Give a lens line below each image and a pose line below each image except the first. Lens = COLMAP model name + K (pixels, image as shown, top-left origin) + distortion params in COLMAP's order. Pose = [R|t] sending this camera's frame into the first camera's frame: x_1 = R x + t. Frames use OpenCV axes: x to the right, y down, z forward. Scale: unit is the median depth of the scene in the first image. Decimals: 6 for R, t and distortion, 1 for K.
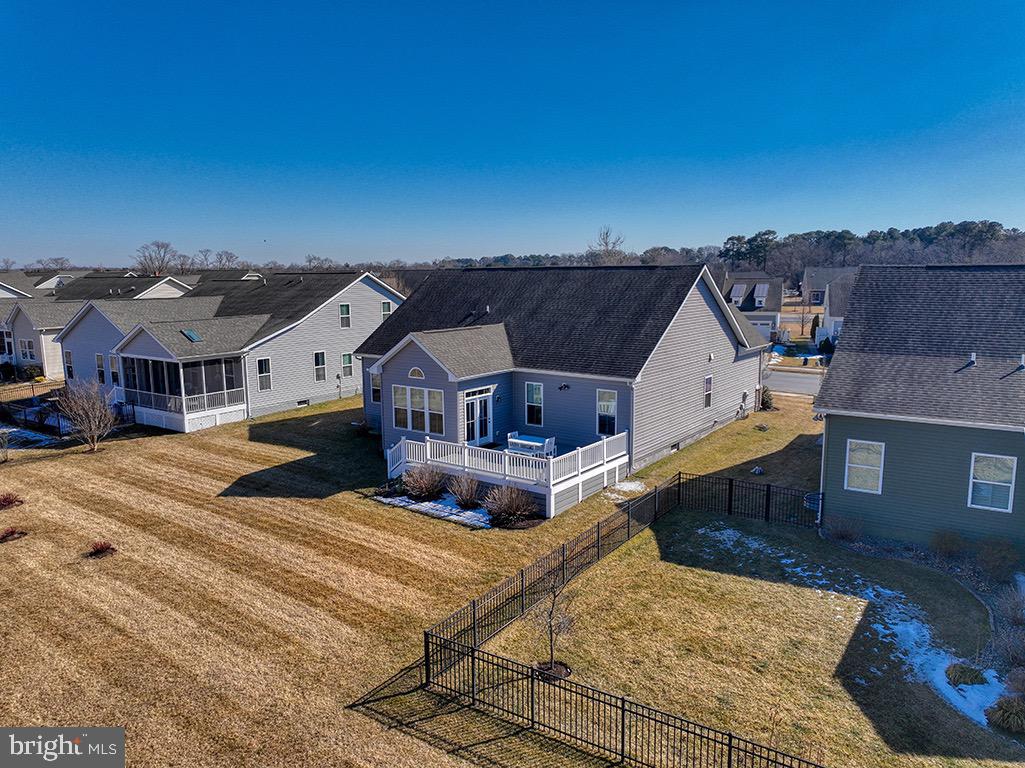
lens RADIAL K [[724.0, 0, 510.9], [0, 724.0, 384.2], [0, 0, 1]] dist [-0.001965, 0.011991]
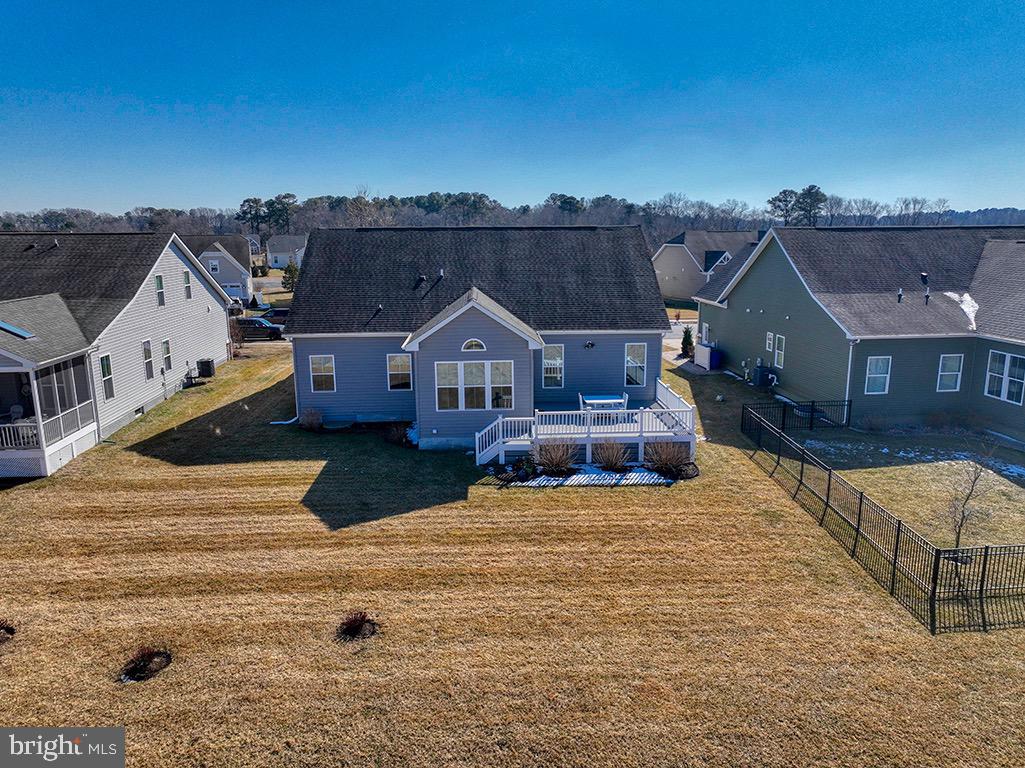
lens RADIAL K [[724.0, 0, 514.4], [0, 724.0, 385.6], [0, 0, 1]] dist [-0.001965, 0.011991]
pose [[0.770092, -0.128948, 0.624764, -0.661089], [0.097620, 0.991643, 0.084343, -0.036476], [-0.630419, -0.003963, 0.776245, 0.274198]]
